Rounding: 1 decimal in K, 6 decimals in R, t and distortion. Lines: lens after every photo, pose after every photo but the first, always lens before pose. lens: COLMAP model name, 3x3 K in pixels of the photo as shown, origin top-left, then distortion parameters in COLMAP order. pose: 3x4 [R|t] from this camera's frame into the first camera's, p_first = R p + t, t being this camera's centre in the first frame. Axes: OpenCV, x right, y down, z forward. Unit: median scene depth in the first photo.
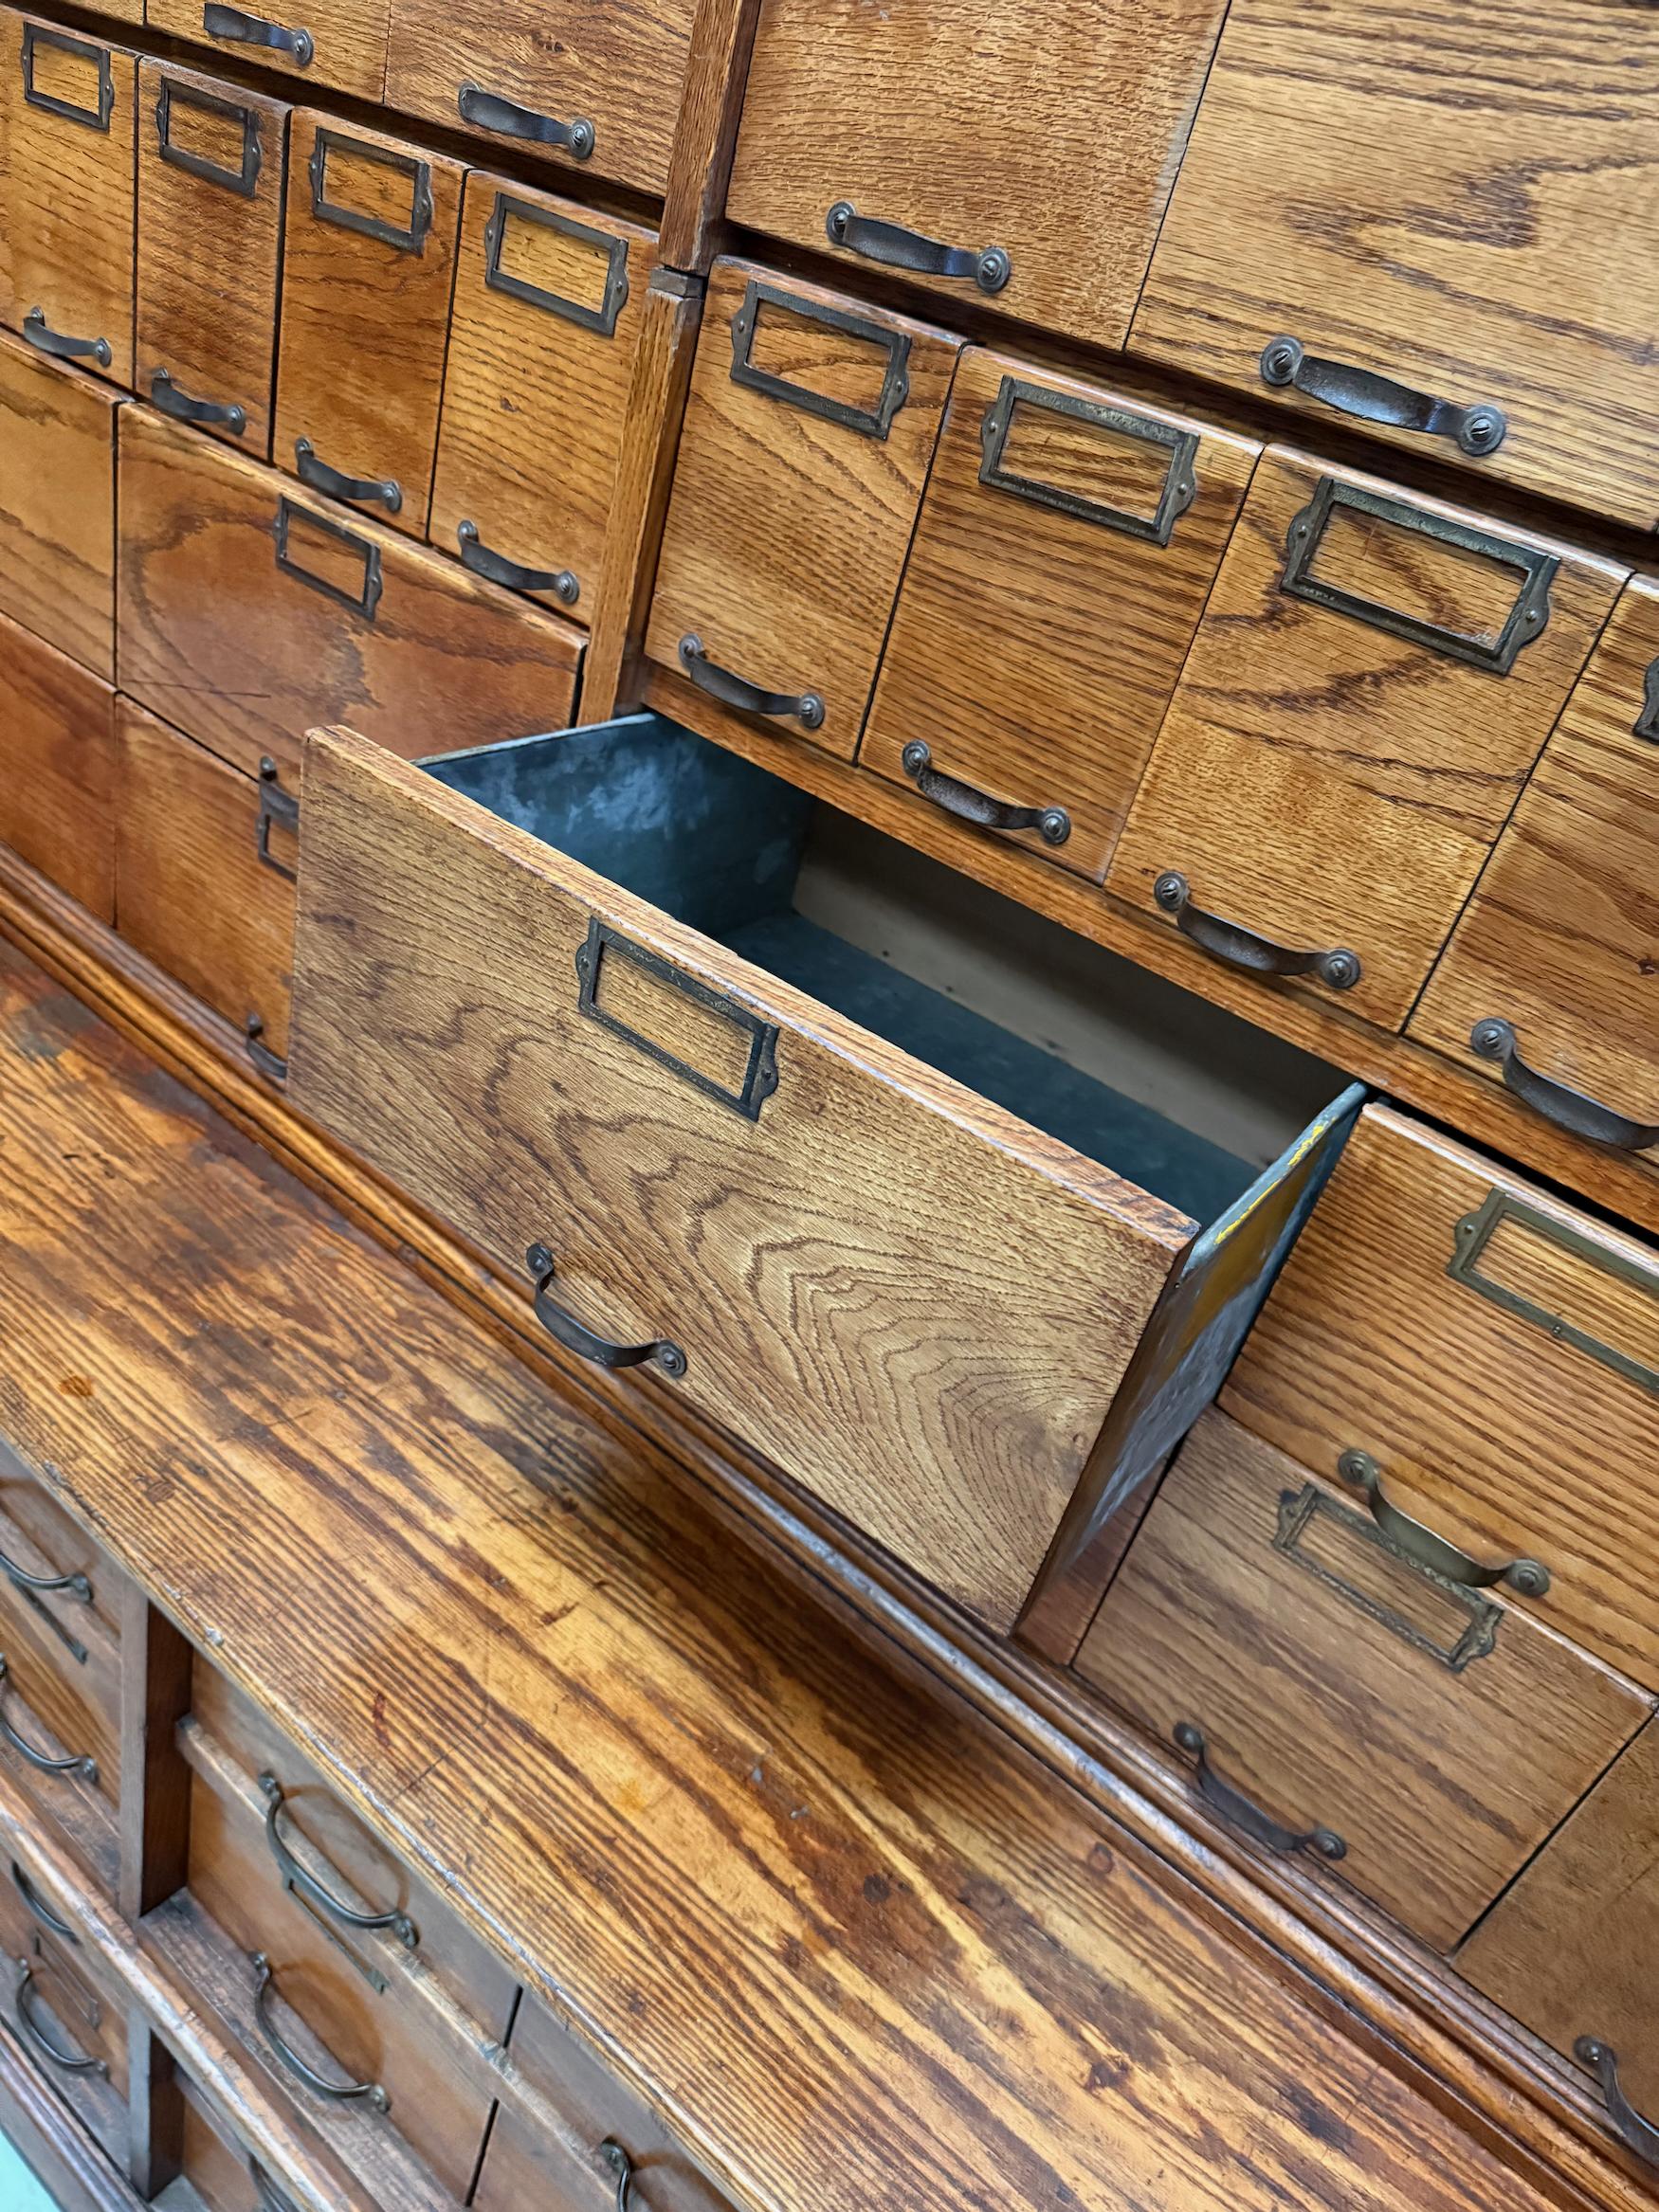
lens RADIAL K [[1588.9, 0, 829.5], [0, 1588.9, 1106.0], [0, 0, 1]] dist [-0.018252, 0.002859]
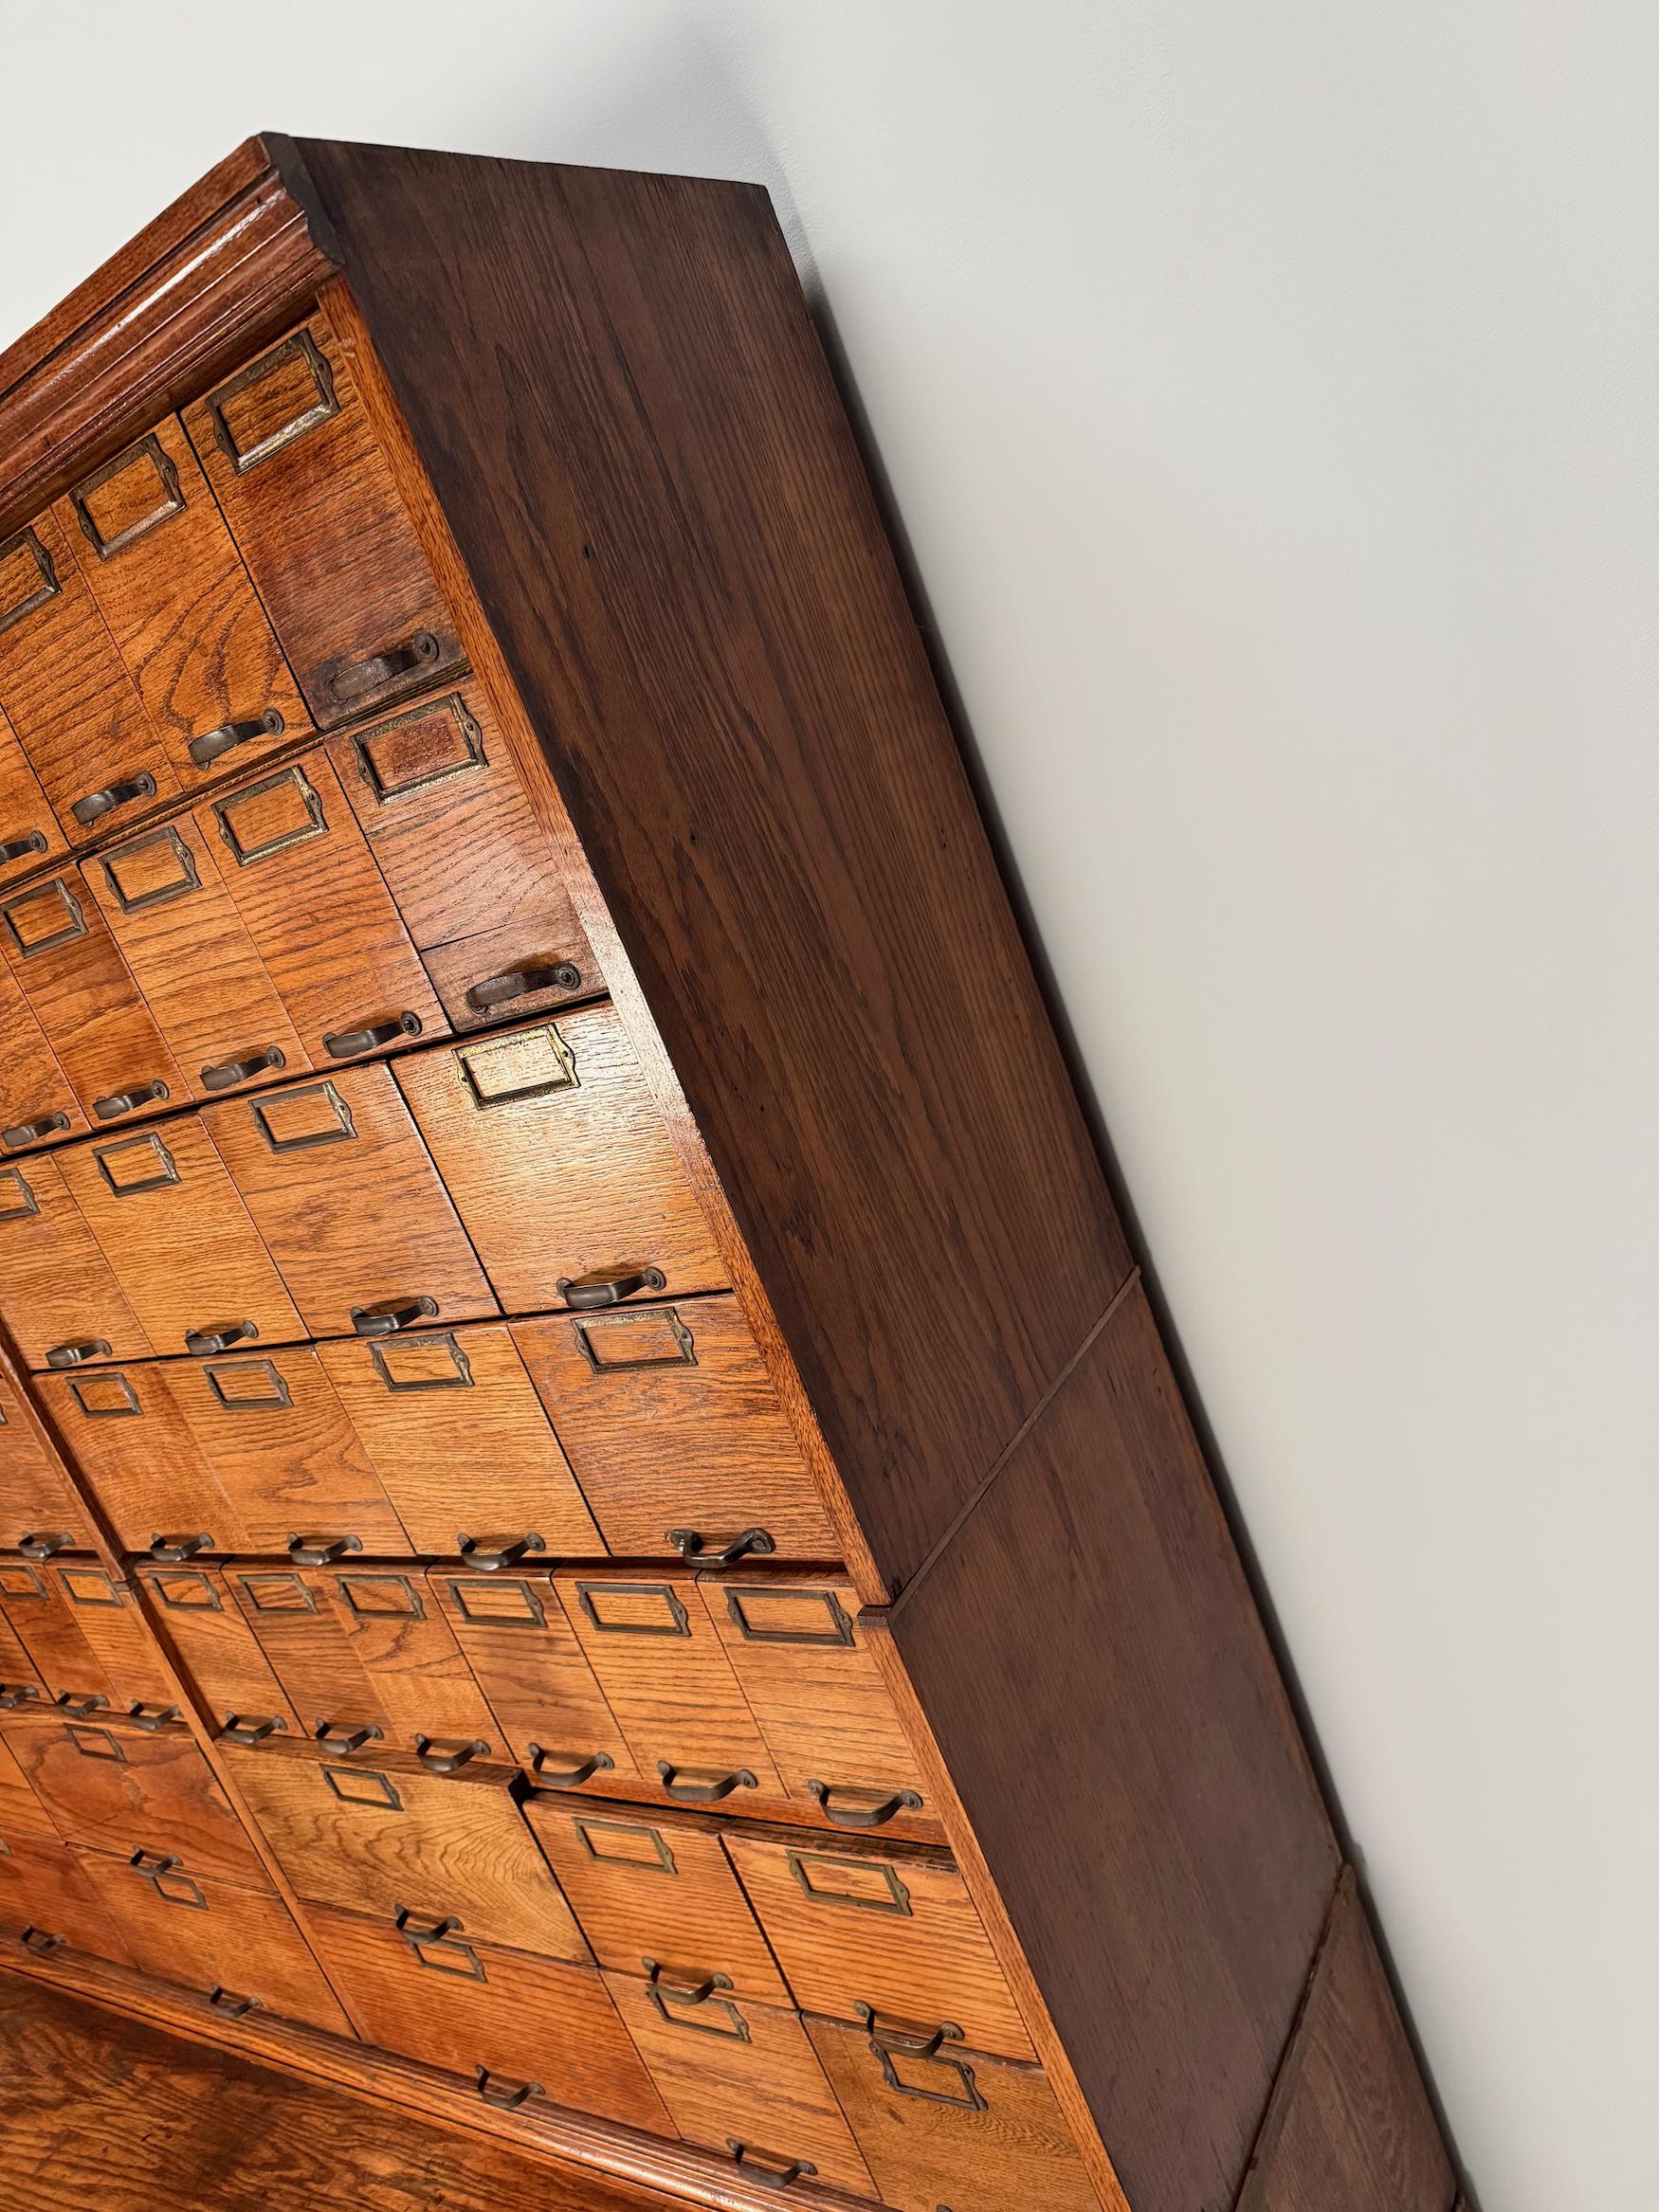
lens RADIAL K [[1612.2, 0, 829.5], [0, 1612.2, 1106.0], [0, 0, 1]] dist [0.001435, 0.001515]
pose [[0.821898, -0.567748, -0.046318, 1.047749], [0.525754, 0.787369, -0.321921, 0.138465], [0.219239, 0.240235, 0.945633, -0.885442]]
